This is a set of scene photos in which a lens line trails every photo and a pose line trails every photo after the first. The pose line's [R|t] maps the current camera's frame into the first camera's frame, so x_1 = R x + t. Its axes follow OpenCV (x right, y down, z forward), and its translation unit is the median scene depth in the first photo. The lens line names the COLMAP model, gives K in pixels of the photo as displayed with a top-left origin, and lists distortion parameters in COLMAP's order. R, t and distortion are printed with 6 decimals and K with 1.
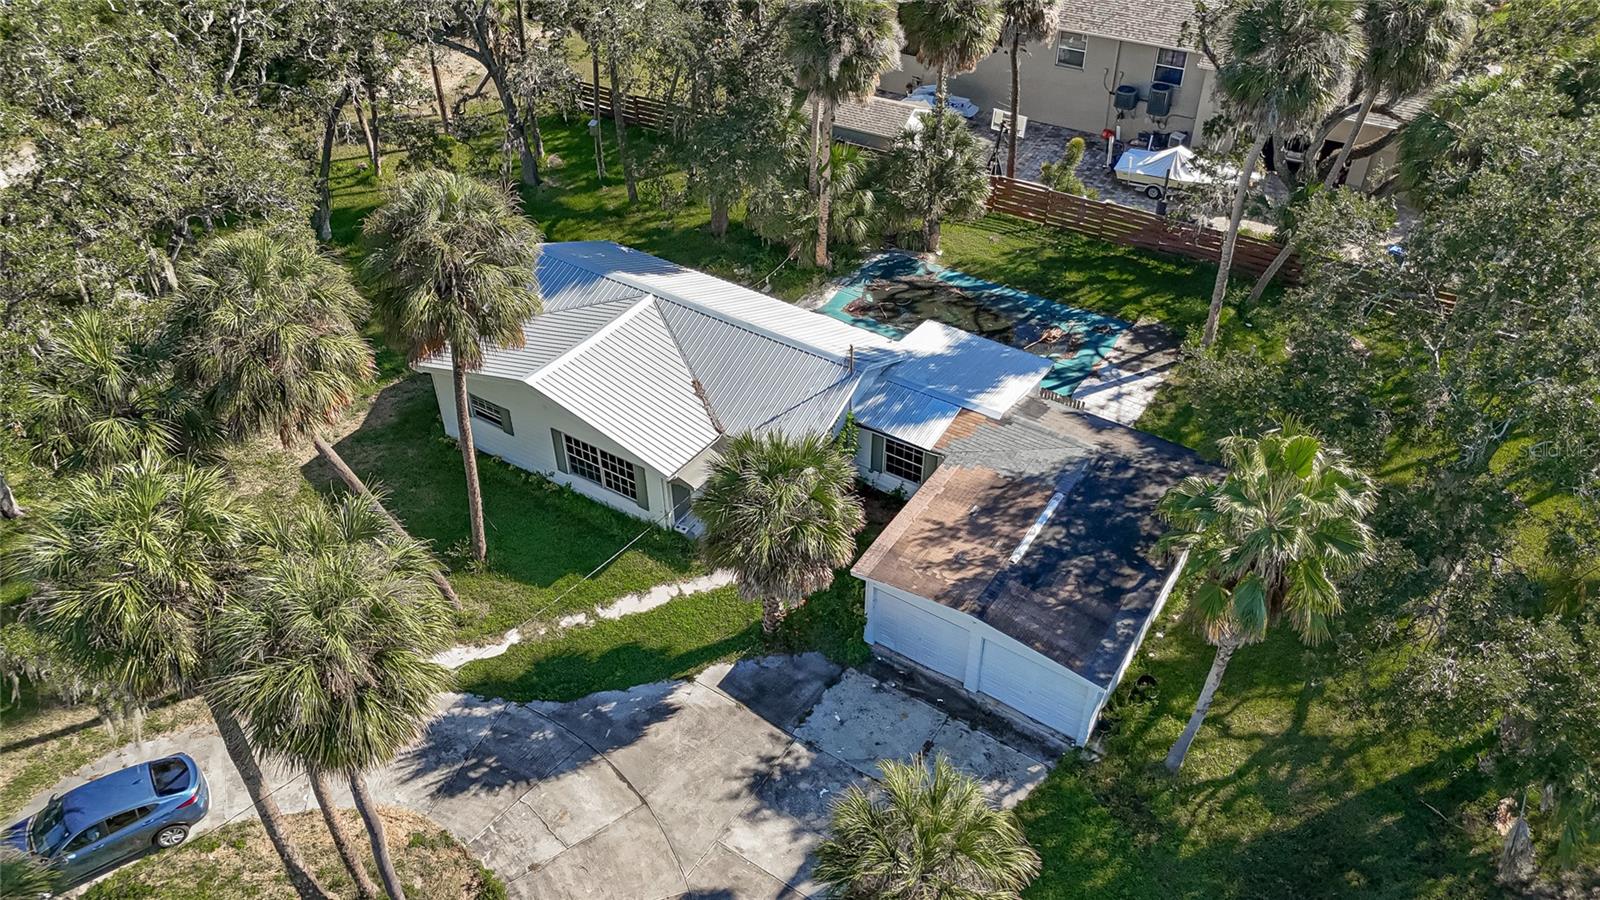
lens RADIAL K [[1177.8, 0, 799.6], [0, 1177.8, 450.0], [0, 0, 1]] dist [0.074905, -0.081332]
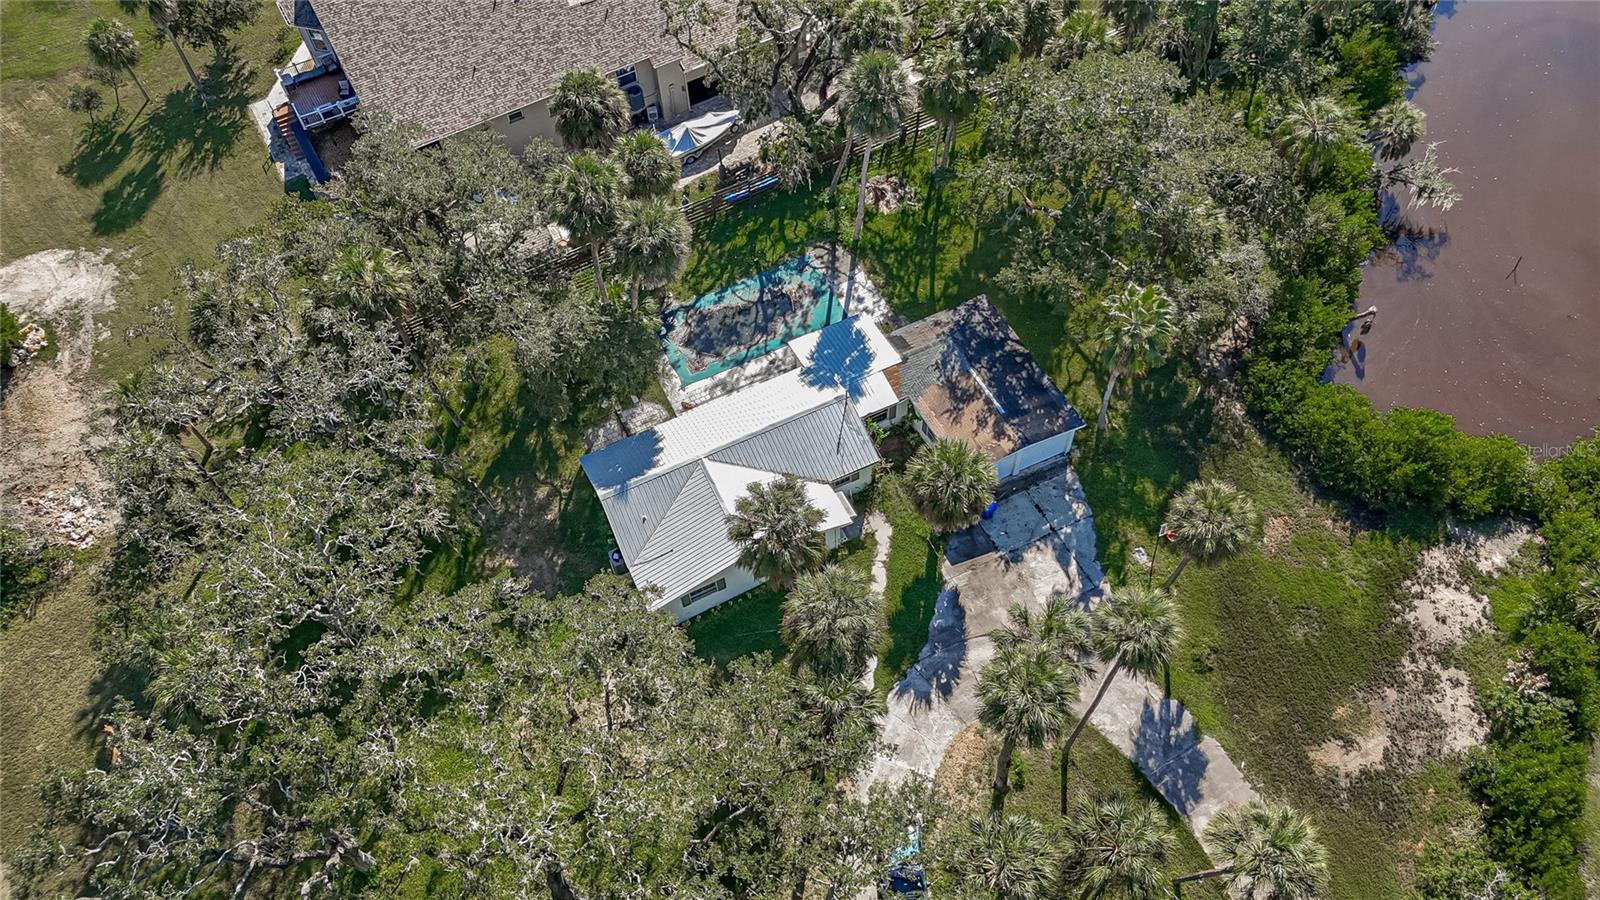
lens RADIAL K [[1177.8, 0, 800.4], [0, 1177.8, 453.8], [0, 0, 1]] dist [0.074905, -0.081332]
pose [[0.504354, -0.727898, 0.464534, -0.912848], [0.565378, 0.684989, 0.459497, -0.912111], [-0.652668, 0.030888, 0.757014, -0.248951]]
